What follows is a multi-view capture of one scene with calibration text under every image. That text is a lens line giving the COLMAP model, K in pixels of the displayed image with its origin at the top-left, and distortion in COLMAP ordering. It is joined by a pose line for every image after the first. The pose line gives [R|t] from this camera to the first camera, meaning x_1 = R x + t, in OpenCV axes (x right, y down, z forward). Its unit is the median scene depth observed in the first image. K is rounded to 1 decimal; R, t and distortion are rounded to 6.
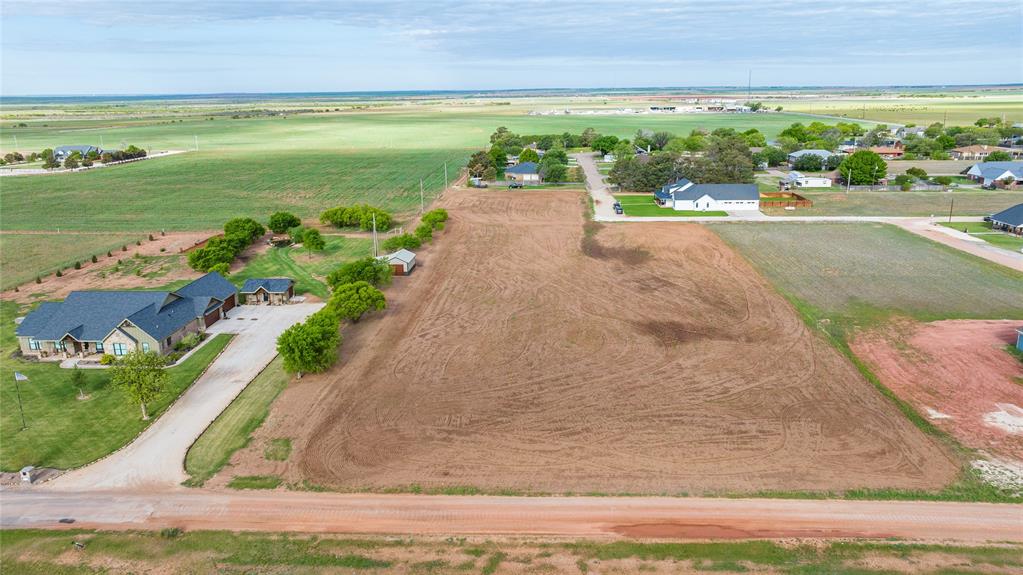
lens RADIAL K [[738.7, 0, 507.7], [0, 738.7, 287.8], [0, 0, 1]] dist [-0.024051, 0.016829]
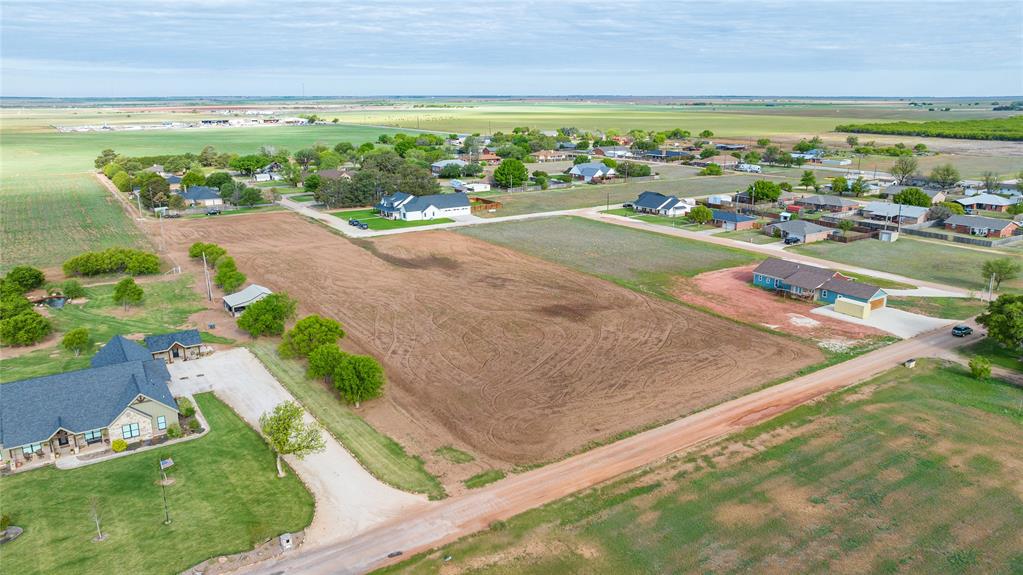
lens RADIAL K [[738.7, 0, 537.1], [0, 738.7, 285.7], [0, 0, 1]] dist [-0.024051, 0.016829]
pose [[0.787942, -0.144344, 0.598592, -0.565866], [0.153143, 0.987528, 0.036545, -0.038372], [-0.596401, 0.062875, 0.800220, 0.006953]]
